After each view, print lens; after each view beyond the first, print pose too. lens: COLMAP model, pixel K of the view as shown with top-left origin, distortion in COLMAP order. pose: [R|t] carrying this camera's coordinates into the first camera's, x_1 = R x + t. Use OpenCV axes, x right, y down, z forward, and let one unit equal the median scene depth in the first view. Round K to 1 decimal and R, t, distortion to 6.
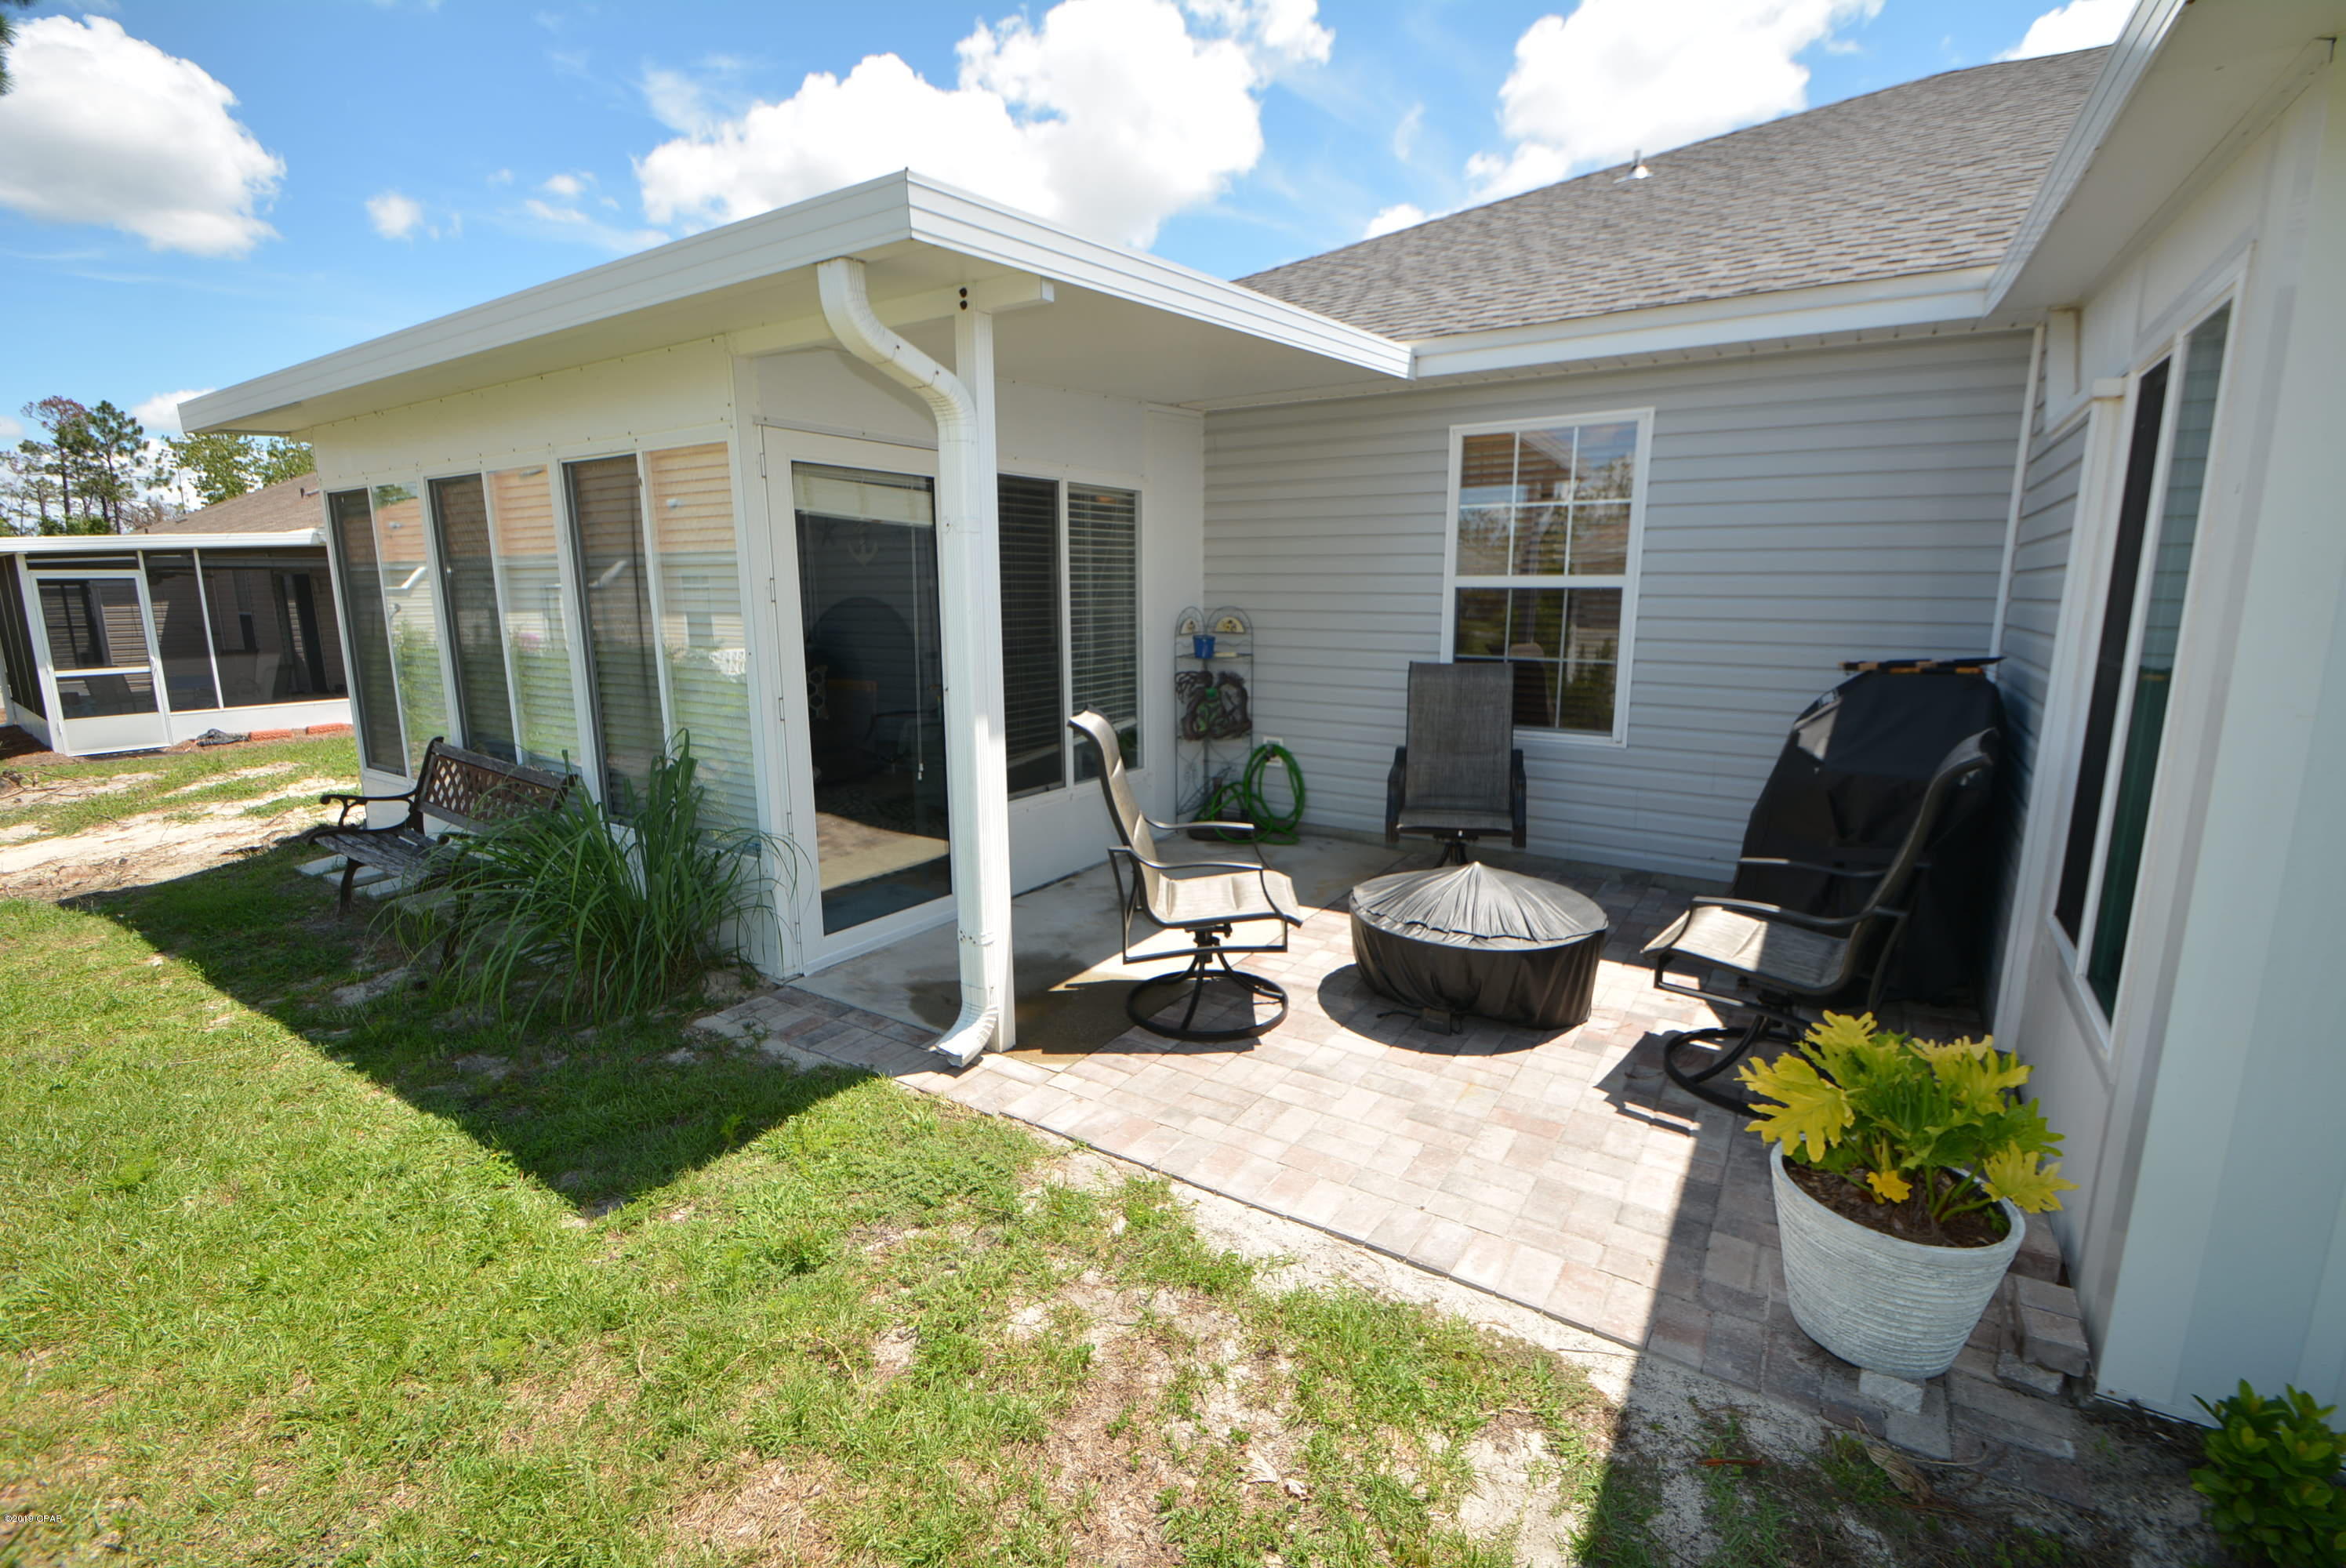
lens RADIAL K [[1032.4, 0, 1181.7], [0, 1032.4, 777.2], [0, 0, 1]] dist [0.013574, -0.017390]
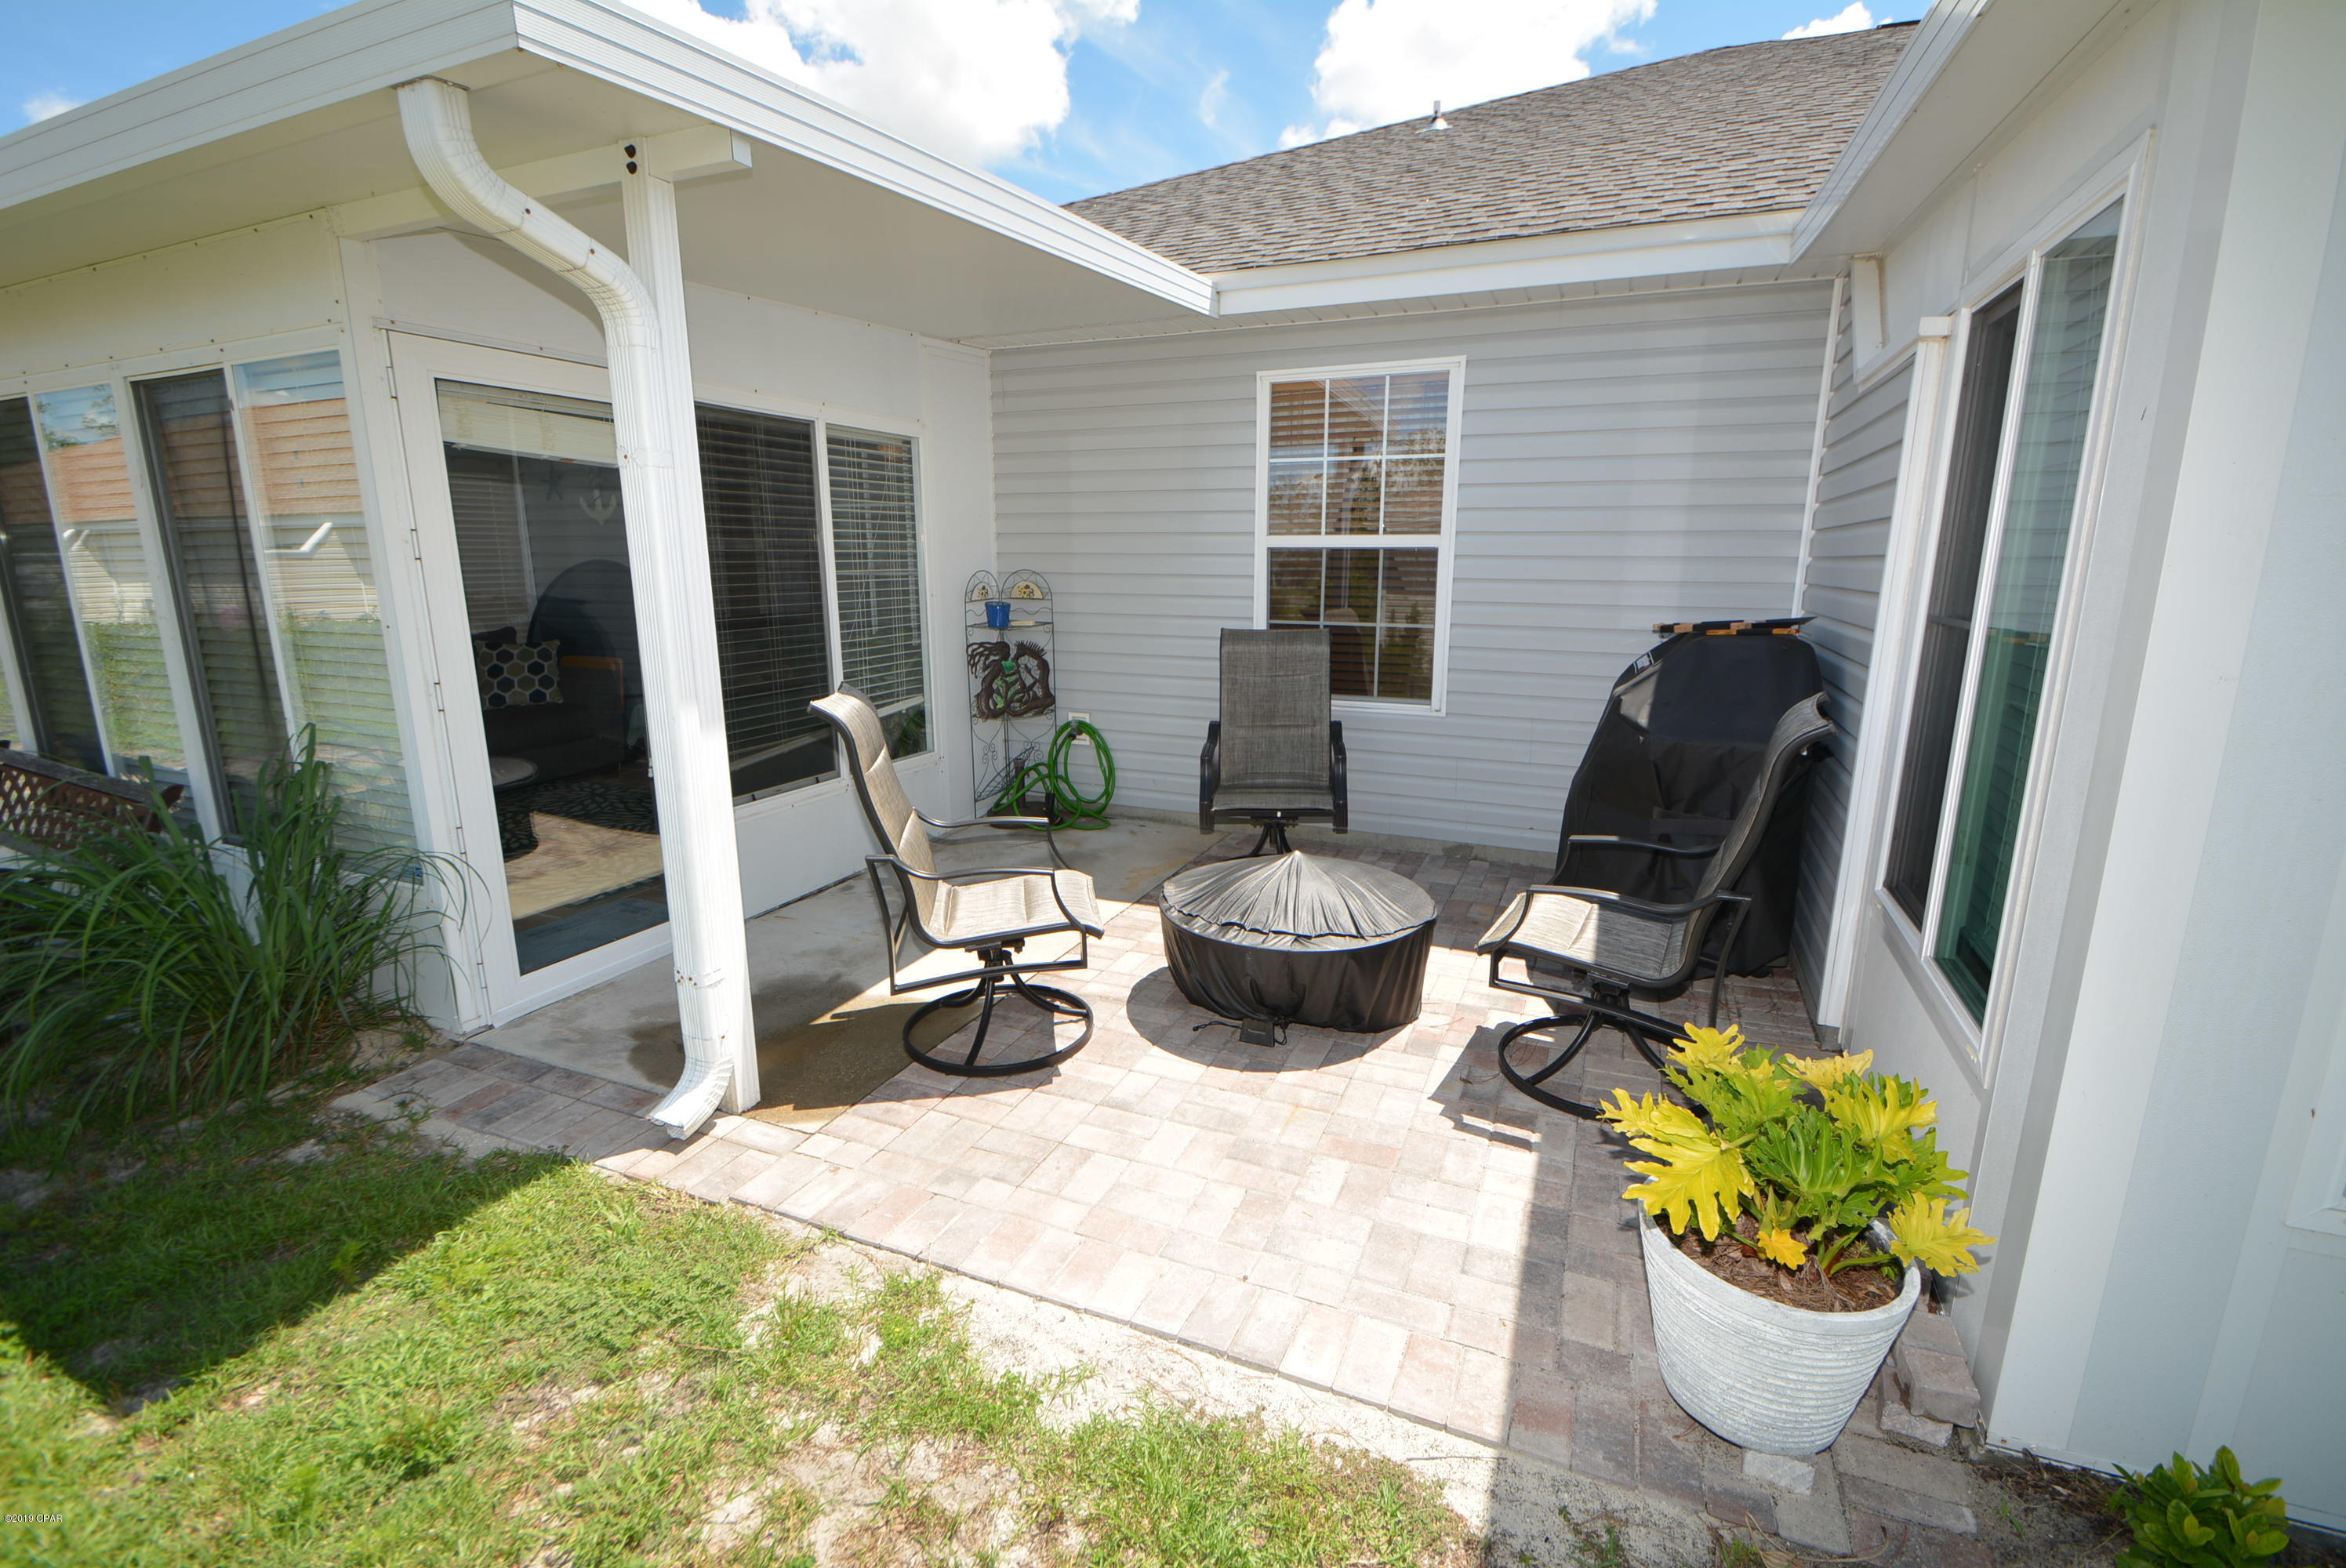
lens RADIAL K [[1032.4, 0, 1181.7], [0, 1032.4, 777.2], [0, 0, 1]] dist [0.013574, -0.017390]
pose [[0.985357, -0.034542, 0.166966, 0.042597], [0.029598, 0.999049, 0.032008, -0.015209], [-0.167913, -0.026598, 0.985443, 0.146548]]
